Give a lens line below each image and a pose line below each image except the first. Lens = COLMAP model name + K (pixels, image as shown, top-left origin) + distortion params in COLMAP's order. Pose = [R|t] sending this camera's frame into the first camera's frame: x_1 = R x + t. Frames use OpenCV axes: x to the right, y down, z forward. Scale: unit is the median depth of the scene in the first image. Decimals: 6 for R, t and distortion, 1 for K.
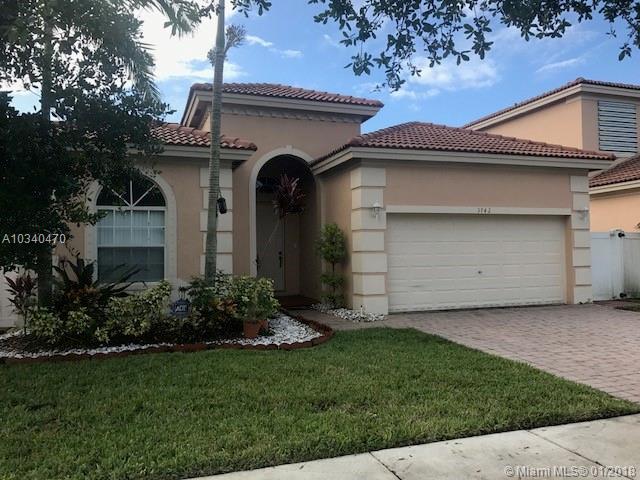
lens RADIAL K [[529.8, 0, 320.0], [0, 529.8, 240.0], [0, 0, 1]] dist [0.006981, 0.008371]
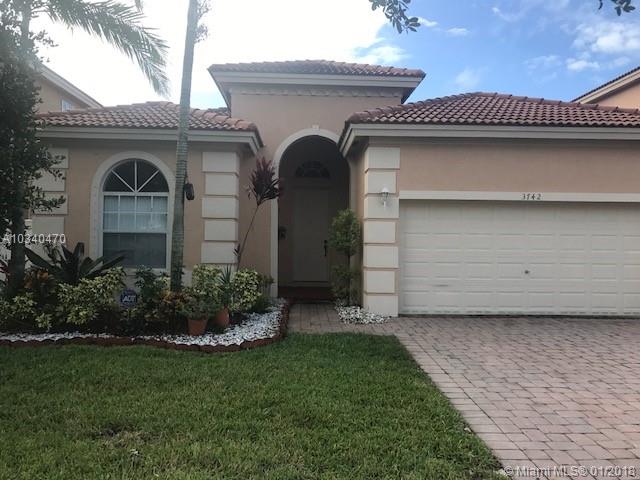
lens RADIAL K [[529.8, 0, 320.0], [0, 529.8, 240.0], [0, 0, 1]] dist [0.006981, 0.008371]
pose [[0.956169, 0.025507, -0.291702, 0.253812], [-0.017094, 0.999362, 0.031353, -0.009788], [0.292315, -0.024993, 0.955995, 0.133900]]
